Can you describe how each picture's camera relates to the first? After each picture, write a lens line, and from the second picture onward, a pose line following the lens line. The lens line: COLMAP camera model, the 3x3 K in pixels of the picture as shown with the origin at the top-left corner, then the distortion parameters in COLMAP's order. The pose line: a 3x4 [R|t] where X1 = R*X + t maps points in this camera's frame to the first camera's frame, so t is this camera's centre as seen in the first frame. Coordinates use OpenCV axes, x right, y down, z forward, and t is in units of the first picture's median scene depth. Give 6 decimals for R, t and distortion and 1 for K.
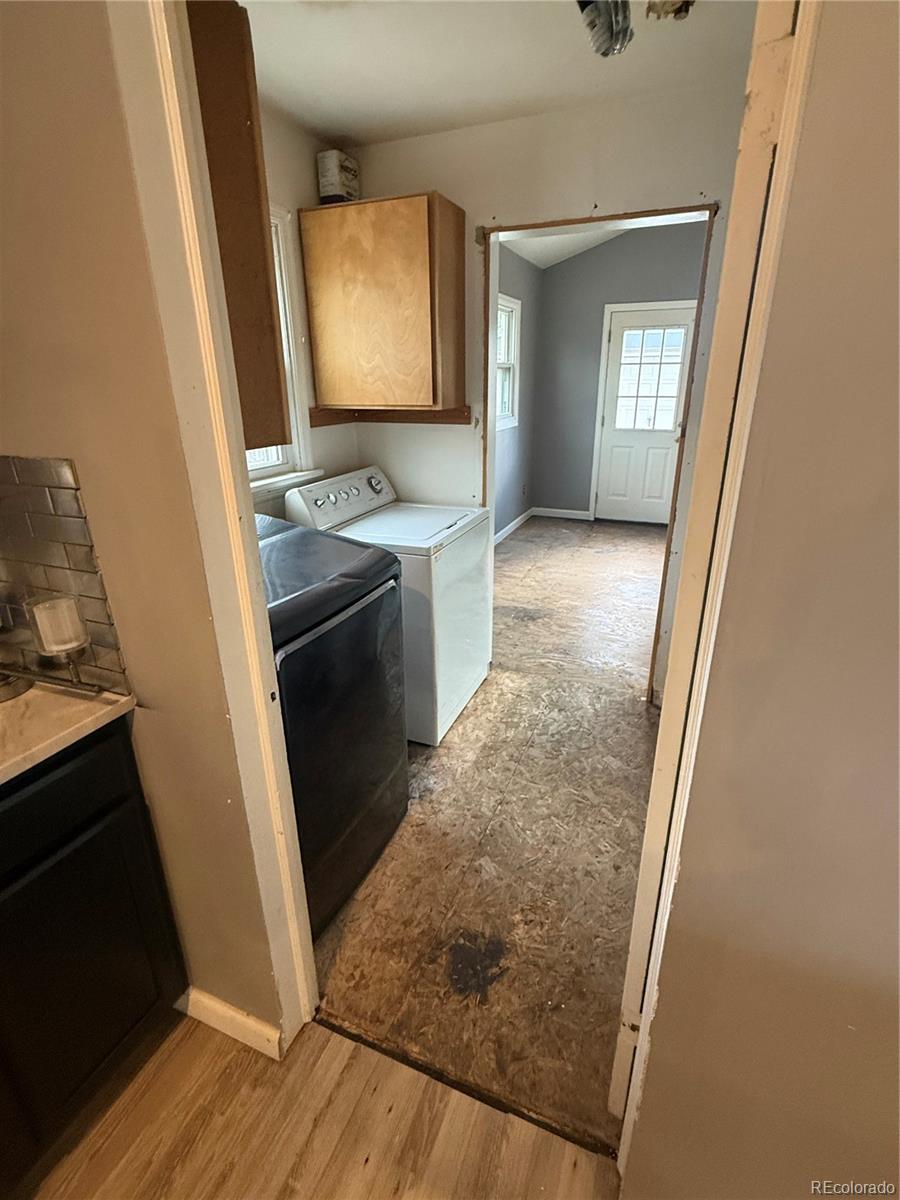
lens RADIAL K [[570.9, 0, 452.3], [0, 570.9, 594.9], [0, 0, 1]] dist [-0.000187, -0.000503]
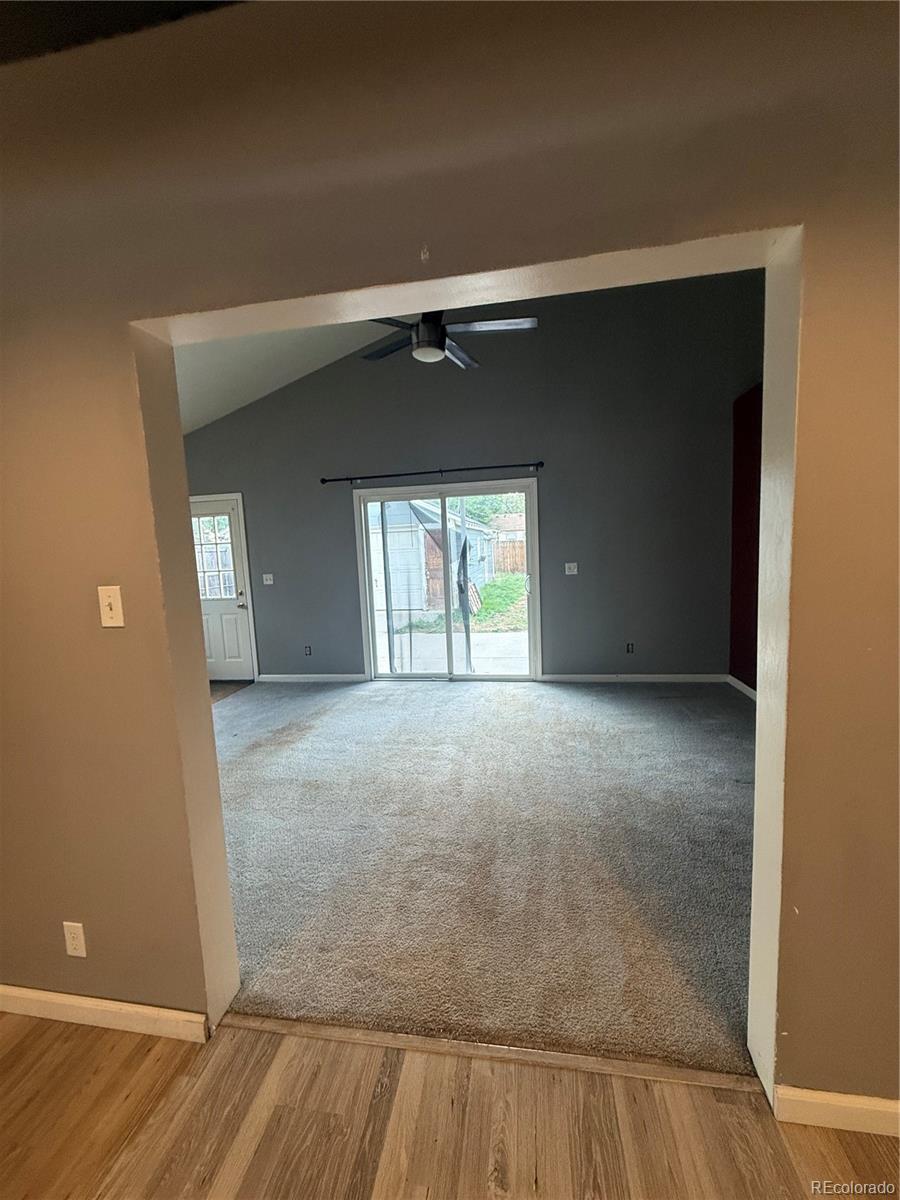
lens RADIAL K [[477.1, 0, 451.1], [0, 477.1, 604.3], [0, 0, 1]] dist [-0.003283, -0.000190]
pose [[0.969358, -0.060287, 0.238140, 0.737394], [0.117084, 0.965609, -0.232144, -0.009027], [-0.215955, 0.252913, 0.943079, 0.020608]]
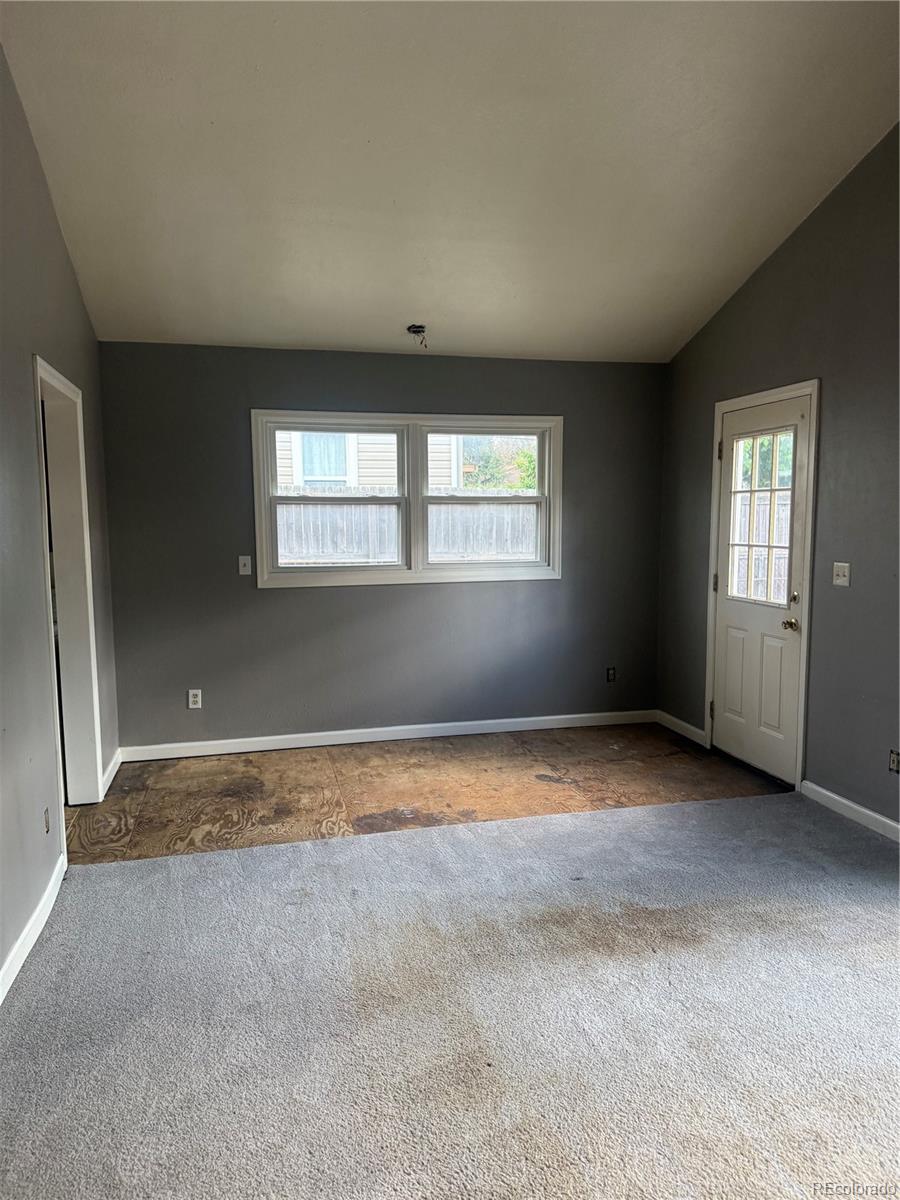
lens RADIAL K [[853.1, 0, 457.8], [0, 853.1, 608.2], [0, 0, 1]] dist [0.070095, -0.010135]
pose [[0.604287, 0.099319, -0.790552, 1.081643], [-0.282166, 0.954574, -0.095758, -0.157412], [0.745130, 0.280933, 0.604862, 0.357222]]
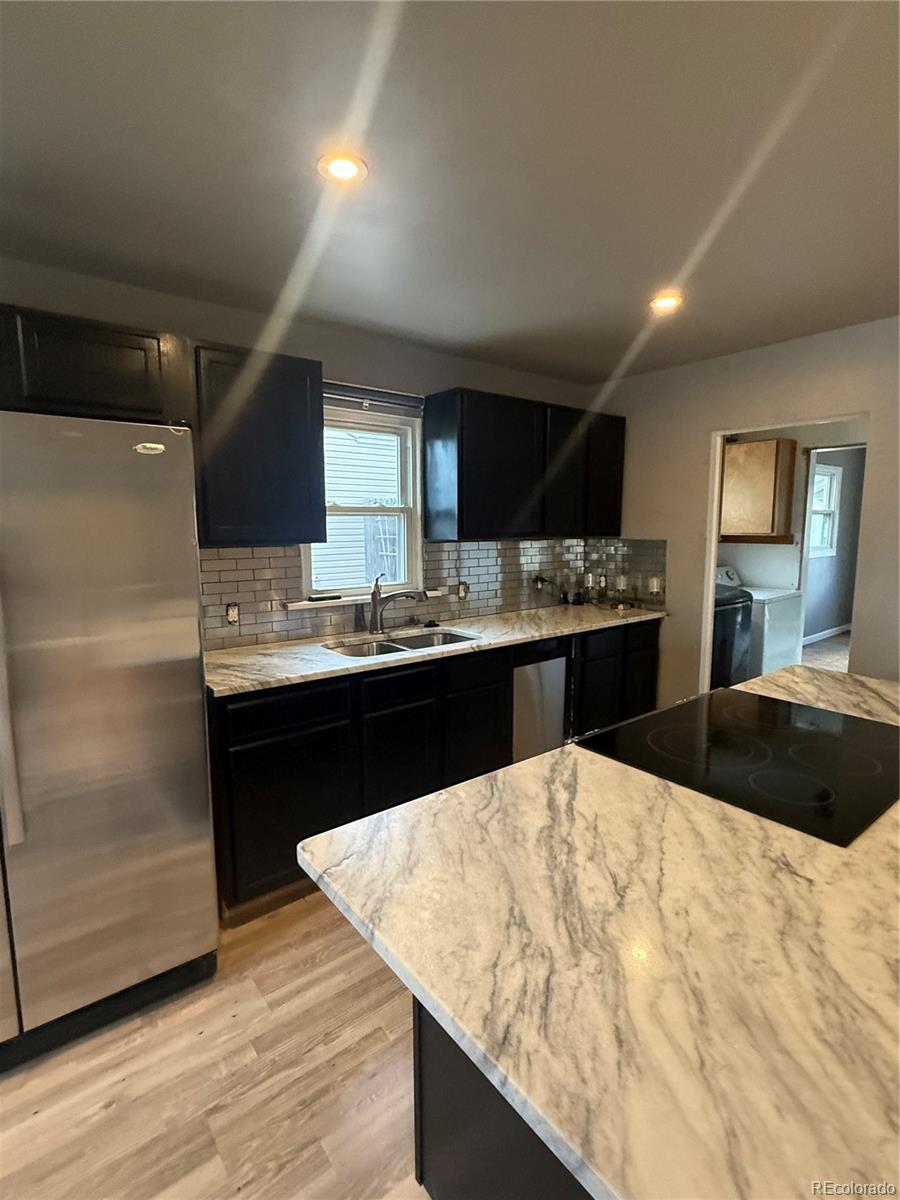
lens RADIAL K [[570.9, 0, 451.0], [0, 570.9, 597.5], [0, 0, 1]] dist [-0.000187, -0.000503]
pose [[0.871813, 0.066099, -0.485359, -0.014225], [-0.175323, 0.967318, -0.183186, 0.234078], [0.457388, 0.244798, 0.854909, -0.607140]]
